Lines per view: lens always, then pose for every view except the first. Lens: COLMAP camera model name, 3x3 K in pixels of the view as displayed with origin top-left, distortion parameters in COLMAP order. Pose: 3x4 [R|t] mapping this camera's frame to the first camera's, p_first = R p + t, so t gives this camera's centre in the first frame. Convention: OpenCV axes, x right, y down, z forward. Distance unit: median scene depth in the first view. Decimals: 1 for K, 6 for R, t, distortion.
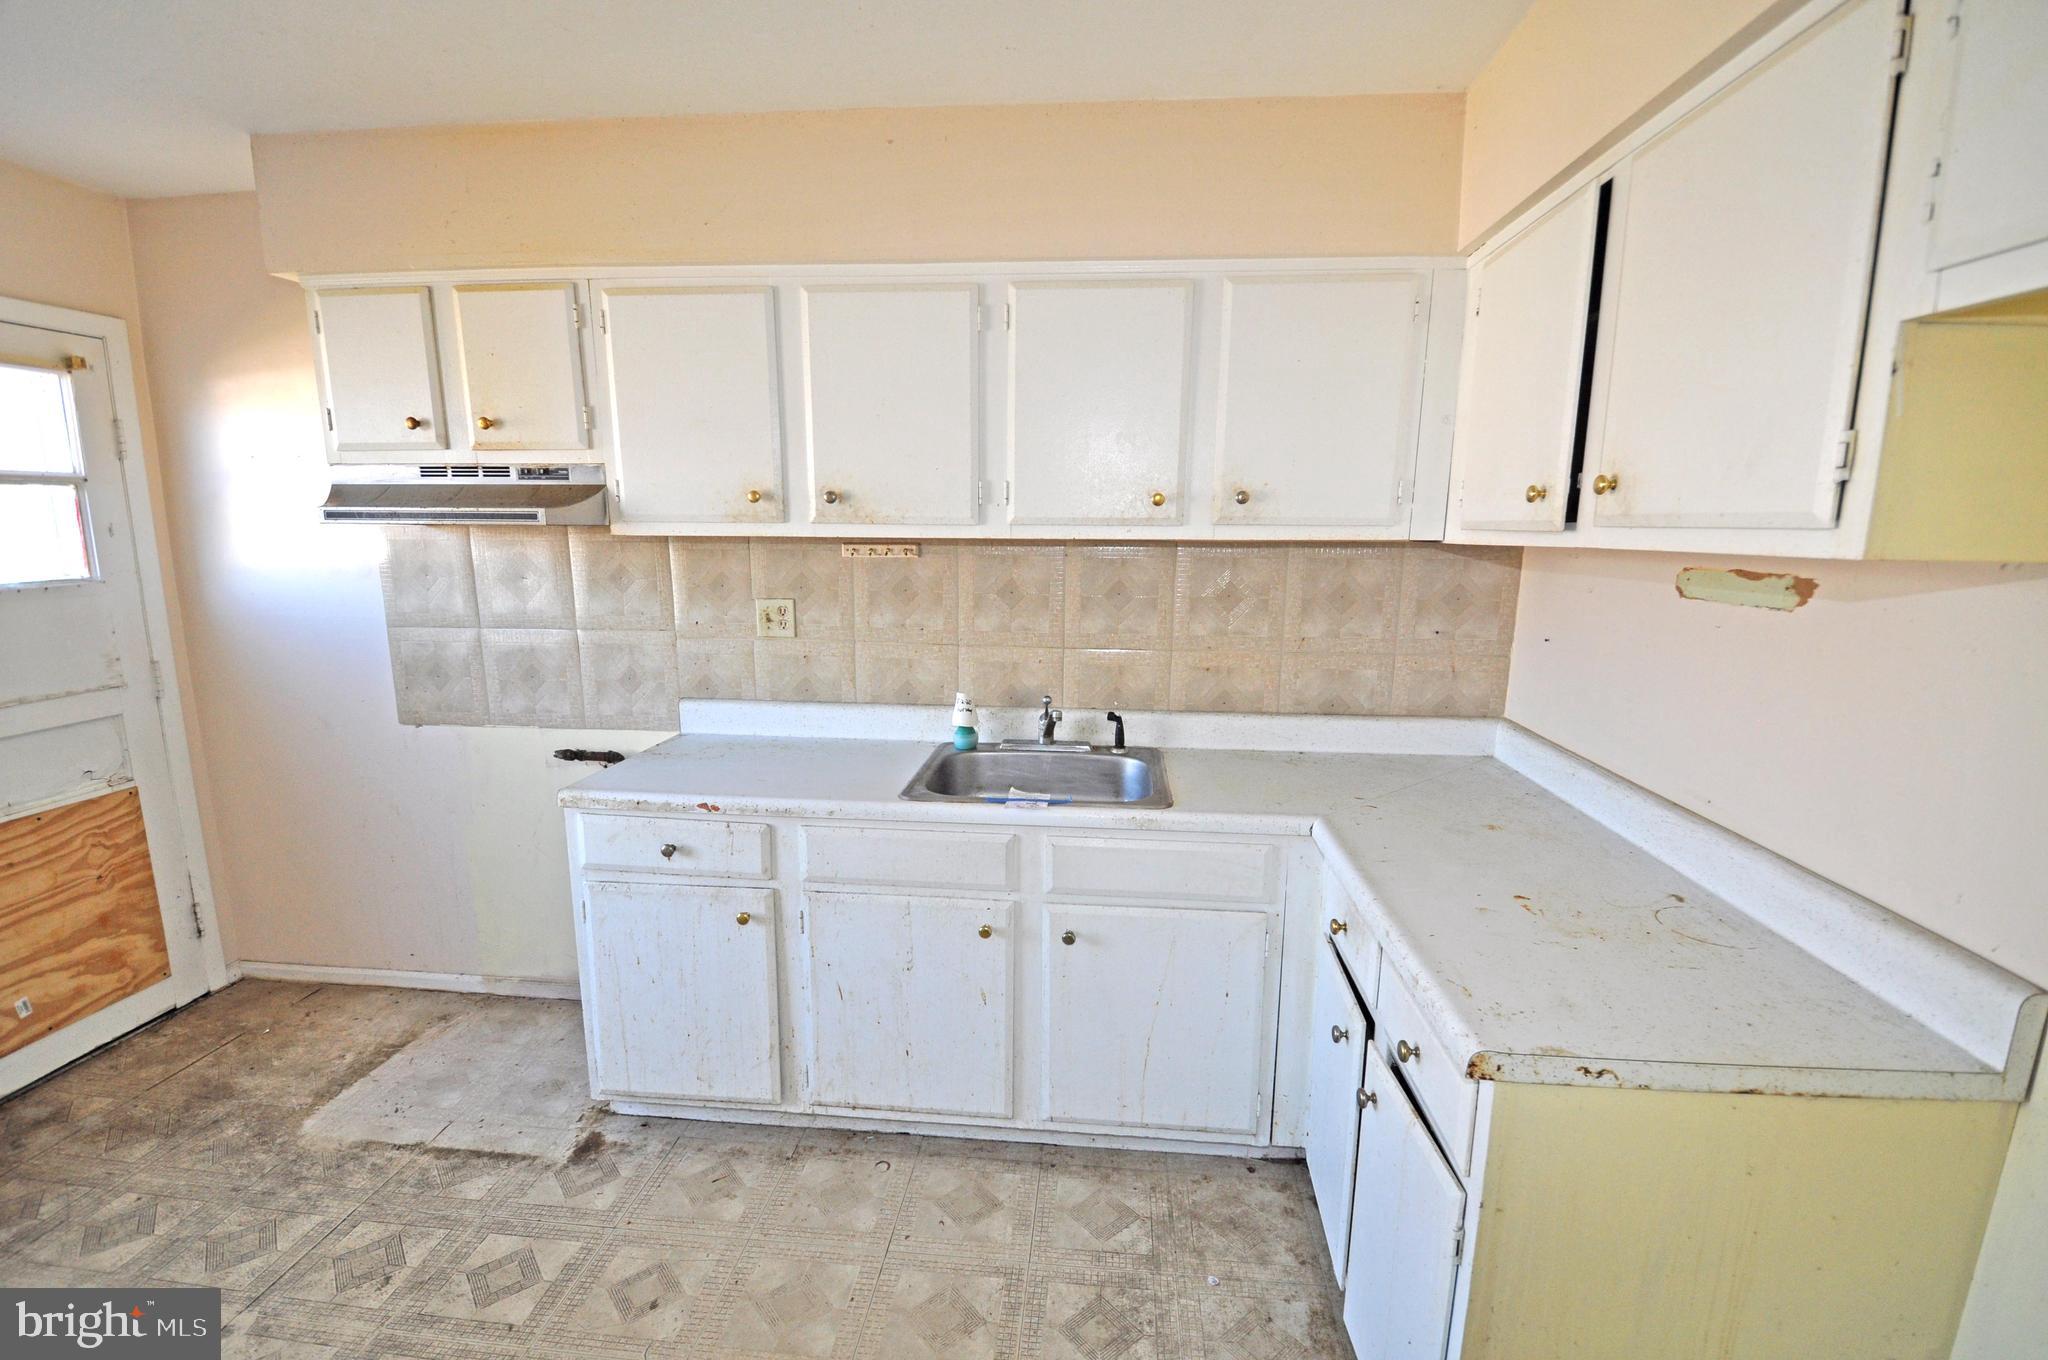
lens RADIAL K [[896.0, 0, 1021.6], [0, 896.0, 683.5], [0, 0, 1]] dist [0.001664, -0.011606]
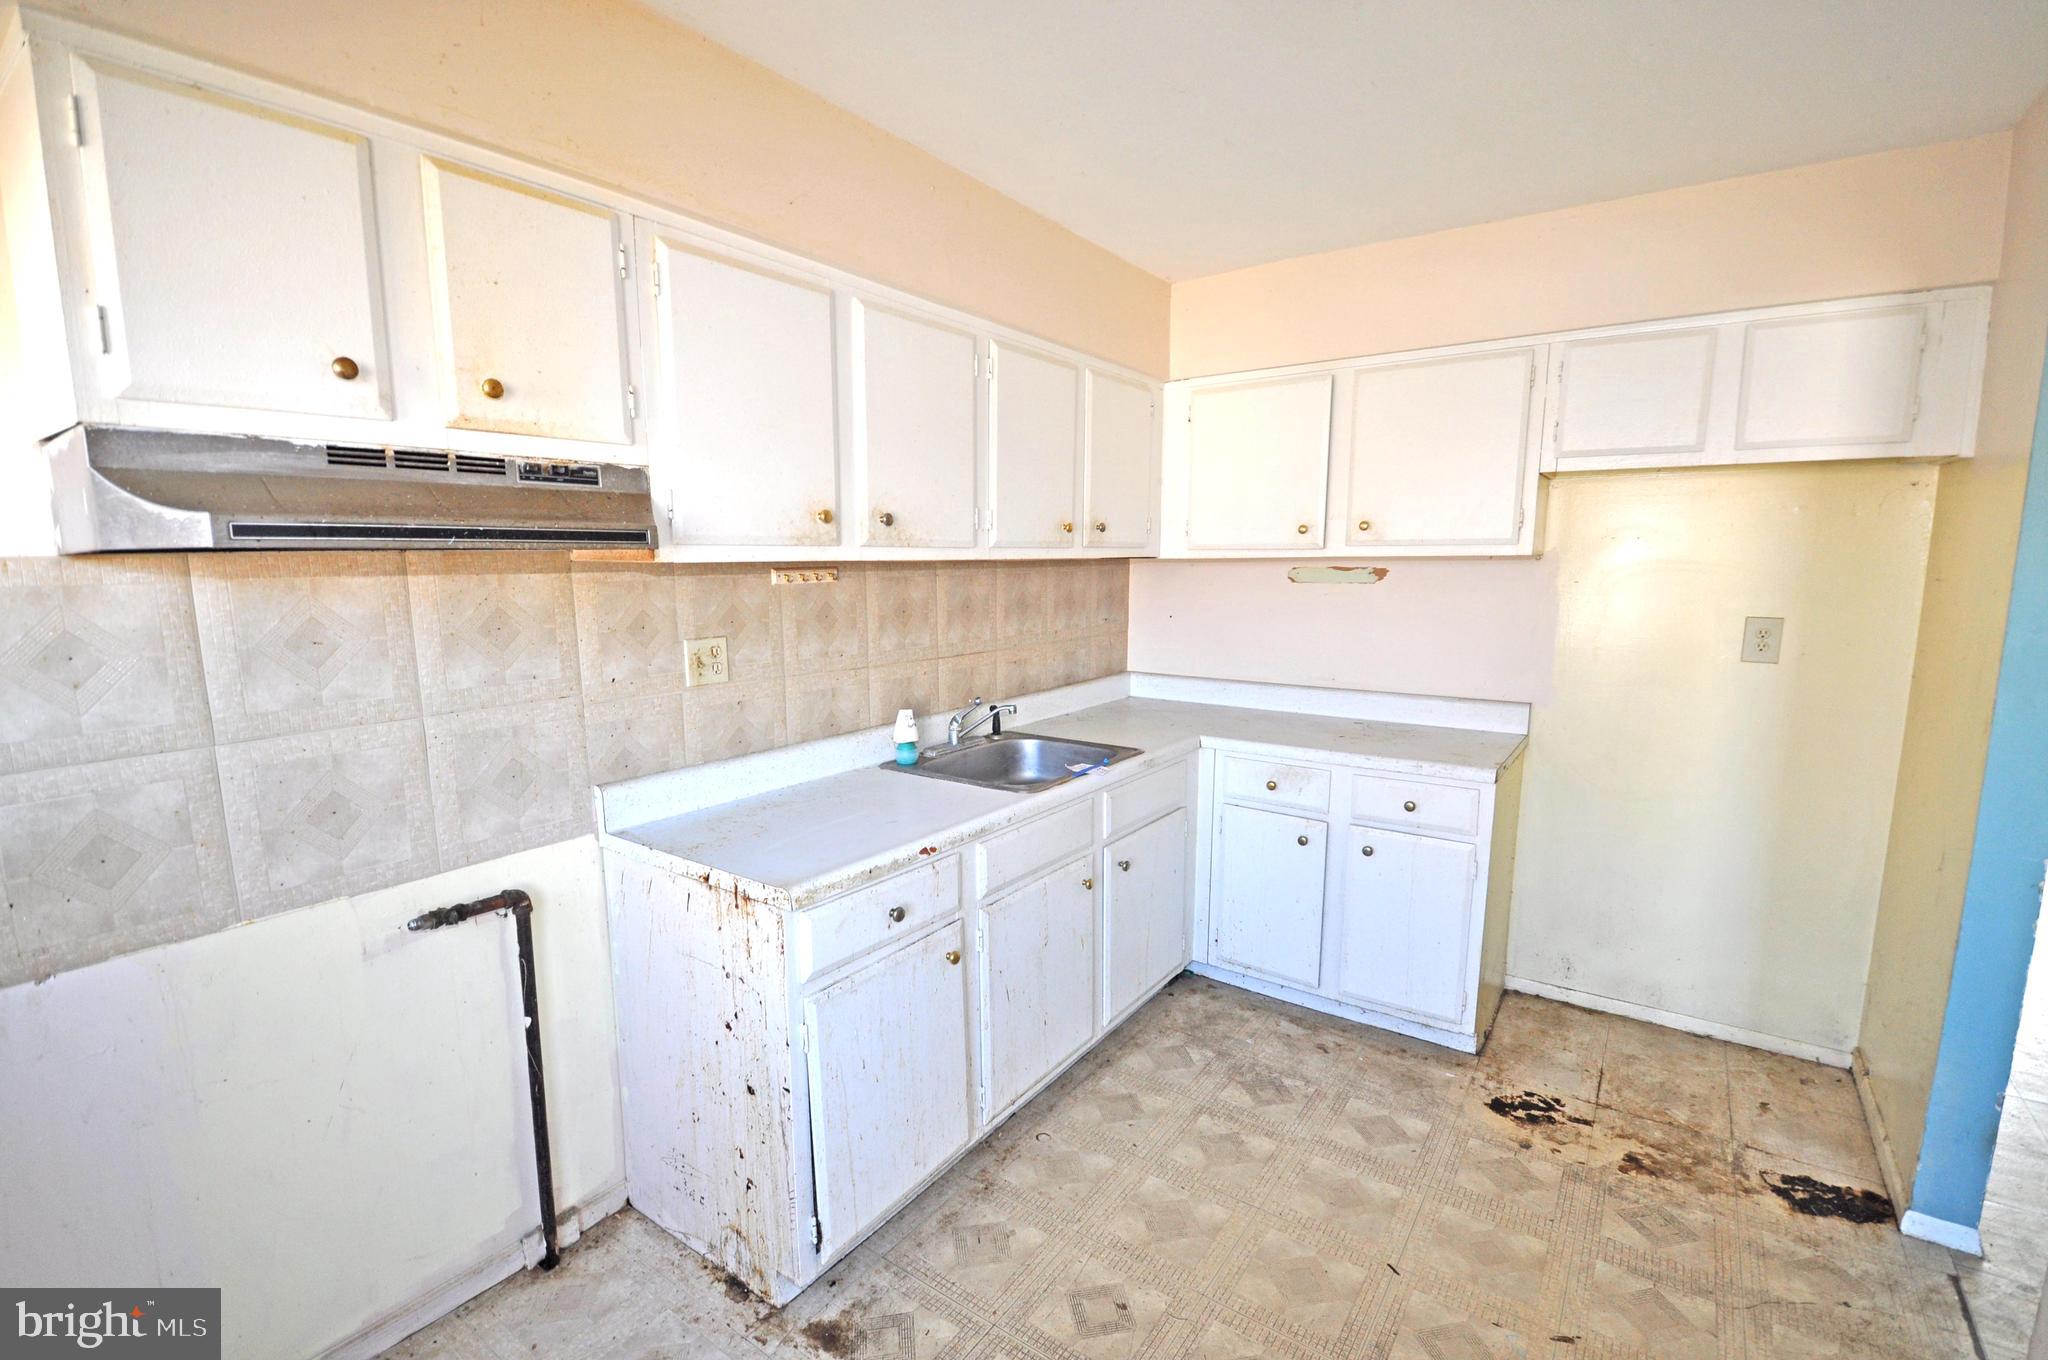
lens RADIAL K [[896.0, 0, 1023.2], [0, 896.0, 682.4], [0, 0, 1]] dist [0.001664, -0.011606]
pose [[0.511368, -0.129428, 0.849559, -0.946471], [0.158243, 0.985870, 0.054945, -0.061119], [-0.844666, 0.106340, 0.524624, 0.367426]]
